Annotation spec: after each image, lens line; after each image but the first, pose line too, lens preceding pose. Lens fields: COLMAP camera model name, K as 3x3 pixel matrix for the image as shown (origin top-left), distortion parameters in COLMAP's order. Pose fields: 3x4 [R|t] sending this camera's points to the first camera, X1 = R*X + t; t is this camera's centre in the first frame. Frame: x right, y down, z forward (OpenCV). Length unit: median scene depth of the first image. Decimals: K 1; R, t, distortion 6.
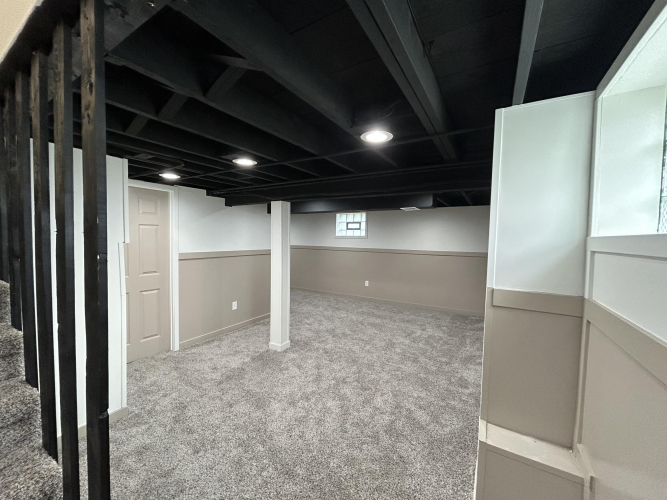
lens RADIAL K [[267.3, 0, 327.6], [0, 267.3, 246.3], [0, 0, 1]] dist [0.000247, 0.000137]
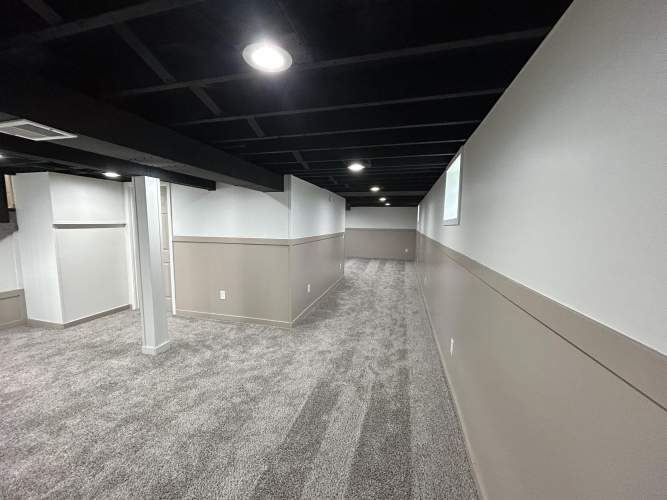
lens RADIAL K [[267.3, 0, 332.0], [0, 267.3, 251.3], [0, 0, 1]] dist [0.000247, 0.000137]
pose [[0.297865, 0.086940, -0.950641, 0.735644], [-0.042388, 0.996066, 0.077813, -0.026564], [0.953666, 0.017118, 0.300378, 1.205809]]
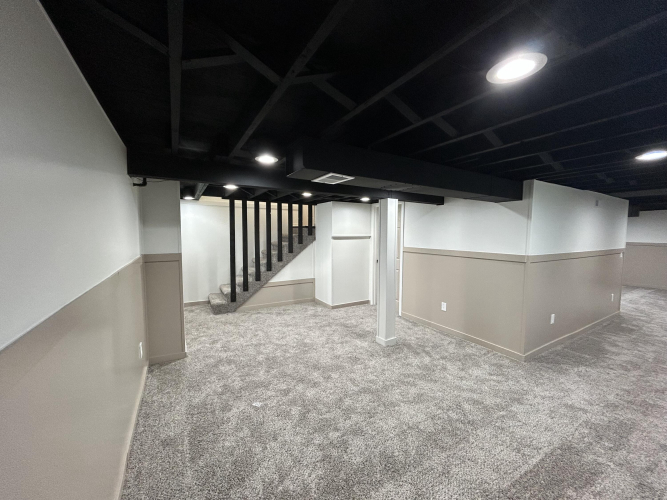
lens RADIAL K [[267.3, 0, 333.3], [0, 267.3, 250.0], [0, 0, 1]] dist [0.000247, 0.000137]
pose [[-0.460791, 0.037209, -0.886729, 0.766850], [-0.049302, 0.996505, 0.067435, -0.031387], [0.886138, 0.074791, -0.457346, 1.195668]]
